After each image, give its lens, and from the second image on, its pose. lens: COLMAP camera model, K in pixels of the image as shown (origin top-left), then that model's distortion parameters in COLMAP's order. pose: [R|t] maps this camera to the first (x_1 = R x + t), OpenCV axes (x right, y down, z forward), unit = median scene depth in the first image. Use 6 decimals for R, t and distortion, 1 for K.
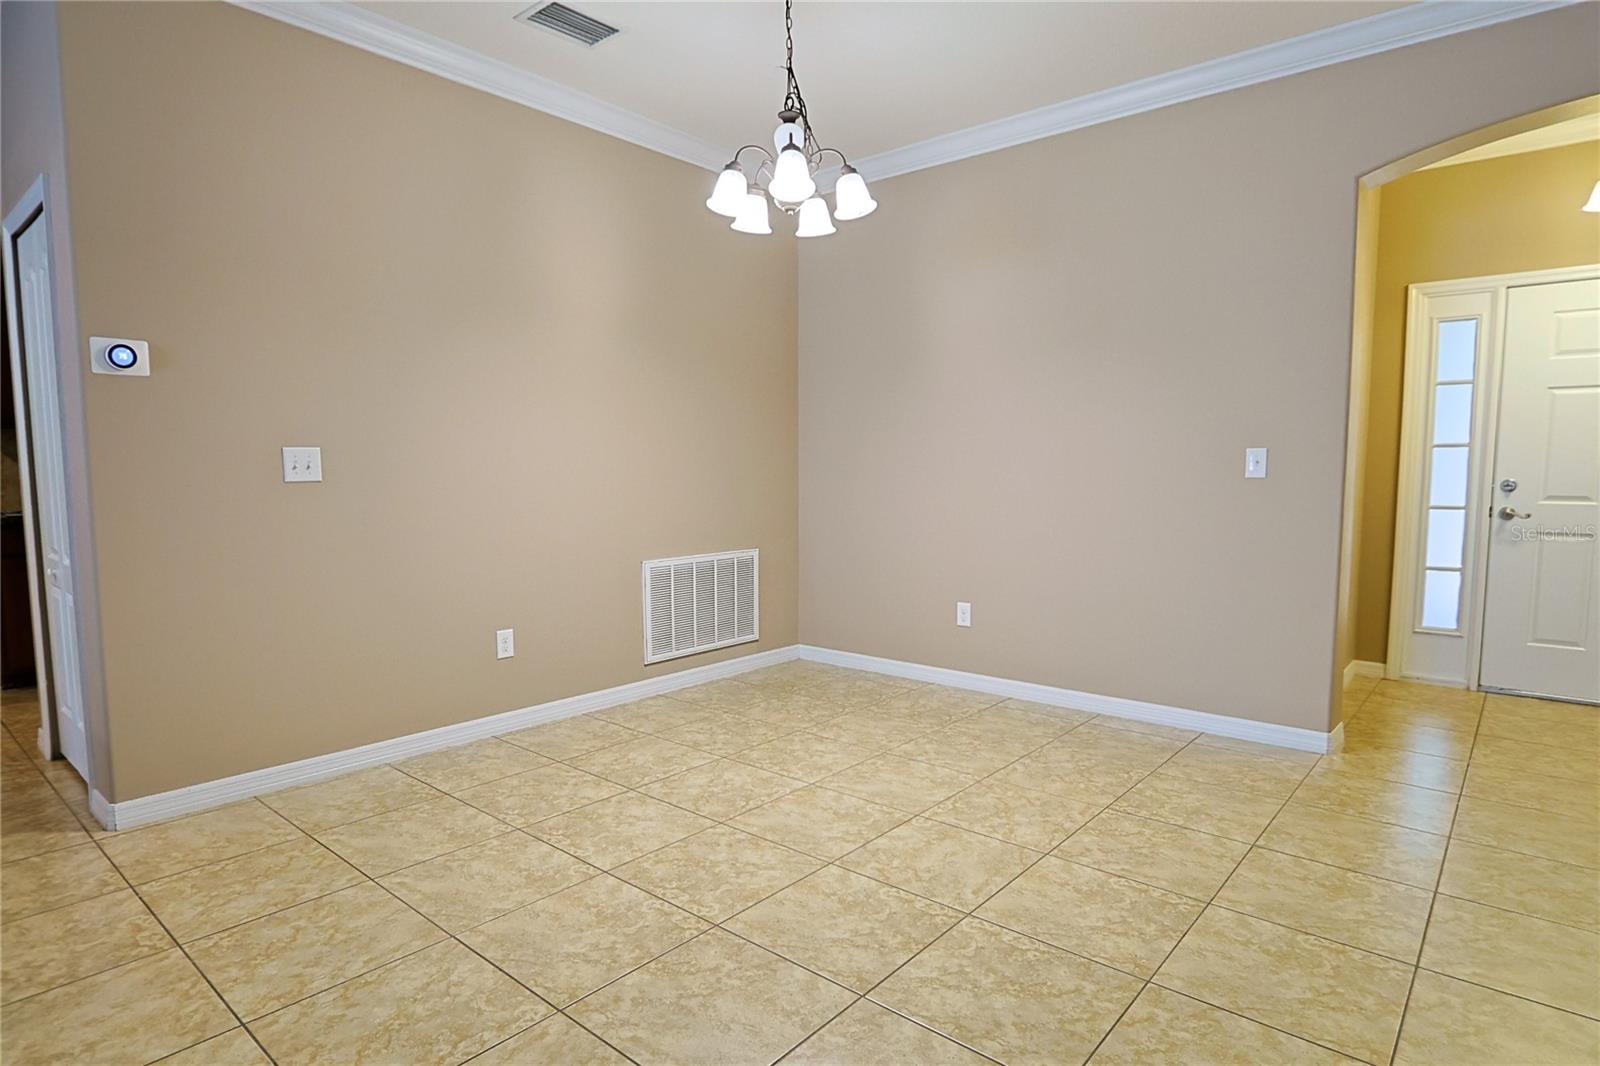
lens RADIAL K [[866.7, 0, 803.9], [0, 866.7, 551.6], [0, 0, 1]] dist [-0.020097, 0.001880]
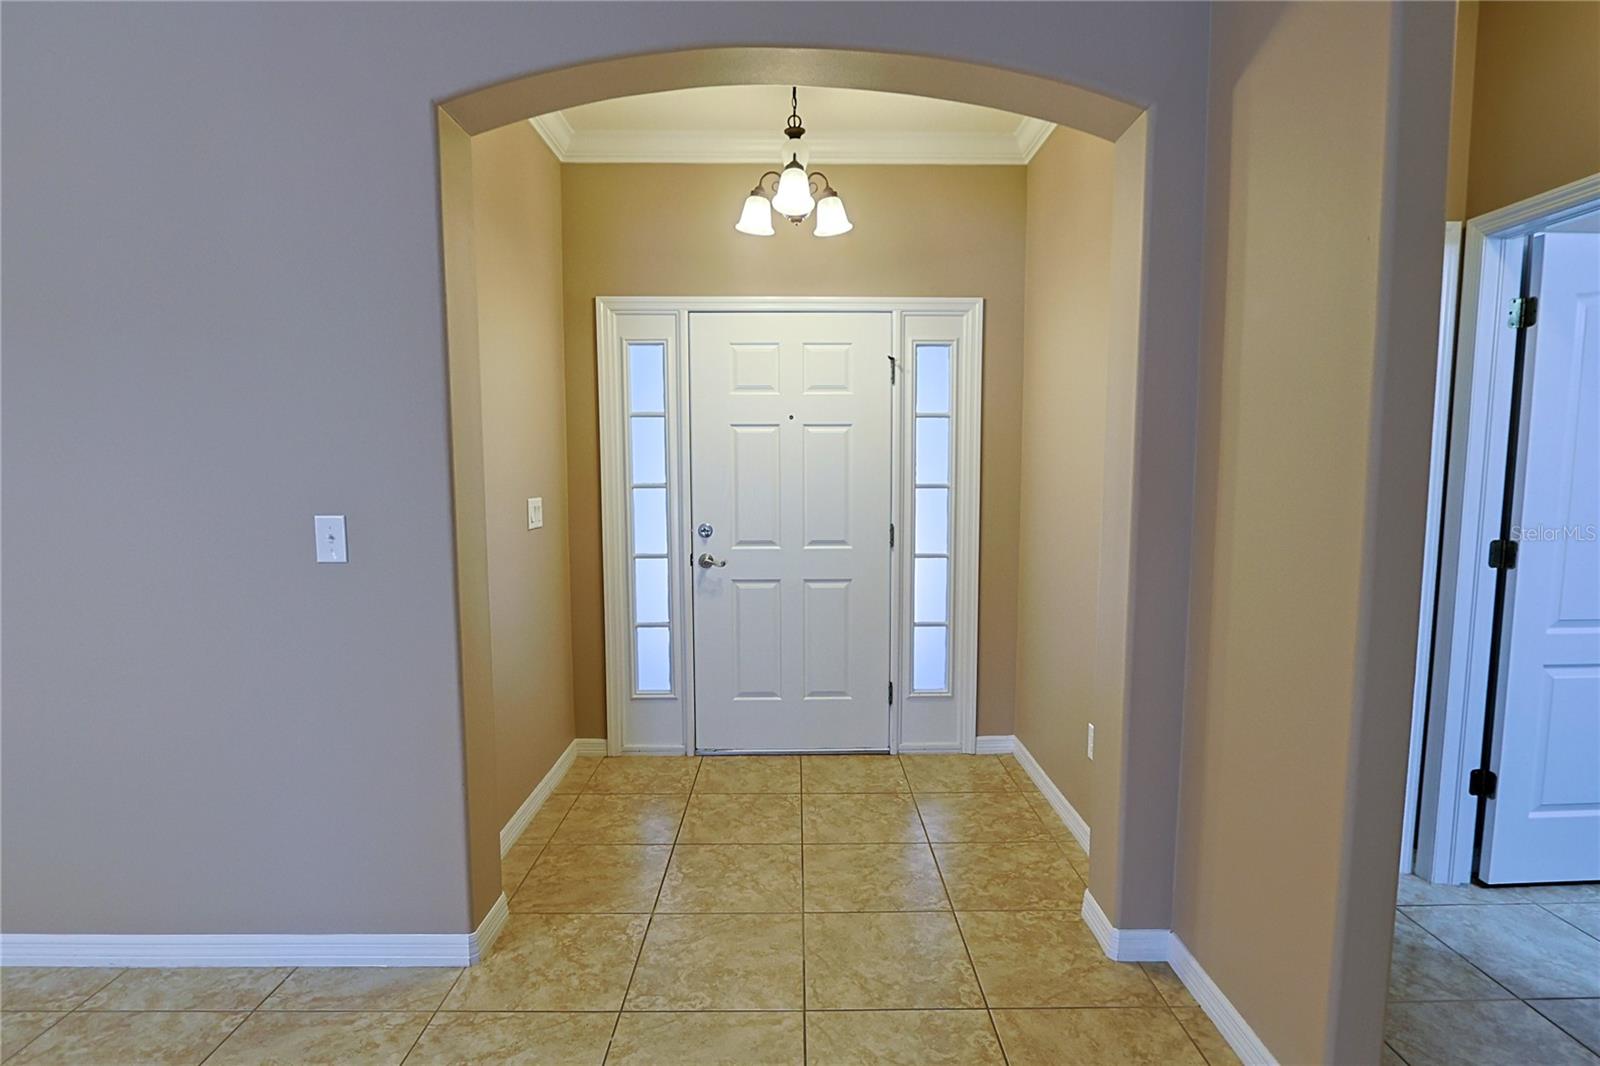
lens RADIAL K [[835.2, 0, 791.0], [0, 835.2, 547.8], [0, 0, 1]] dist [-0.016892, 0.001817]
pose [[0.759220, -0.063793, 0.647700, 0.329046], [0.063304, 0.997704, 0.024062, -0.077554], [-0.647748, 0.022734, 0.761516, 0.274436]]
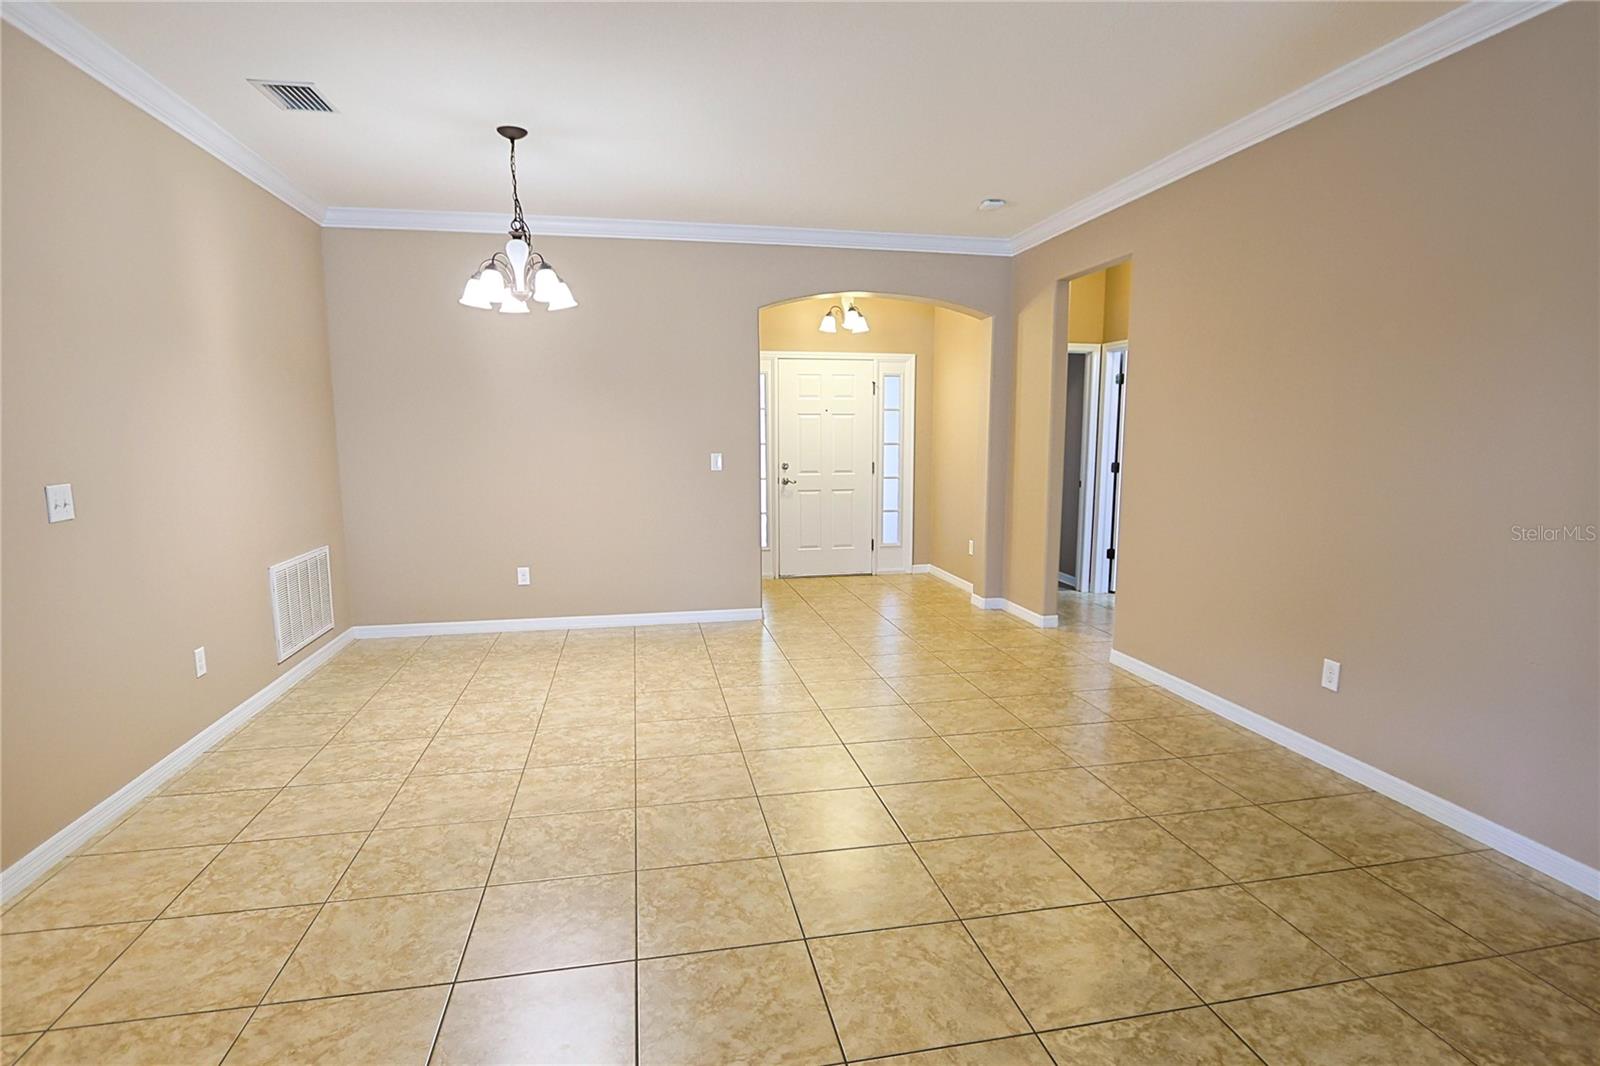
lens RADIAL K [[835.2, 0, 791.0], [0, 835.2, 547.8], [0, 0, 1]] dist [-0.016892, 0.001817]
pose [[0.620687, -0.111586, 0.776077, -0.619975], [0.075992, 0.993722, 0.082103, -0.050949], [-0.780367, 0.008015, 0.625271, -0.147421]]
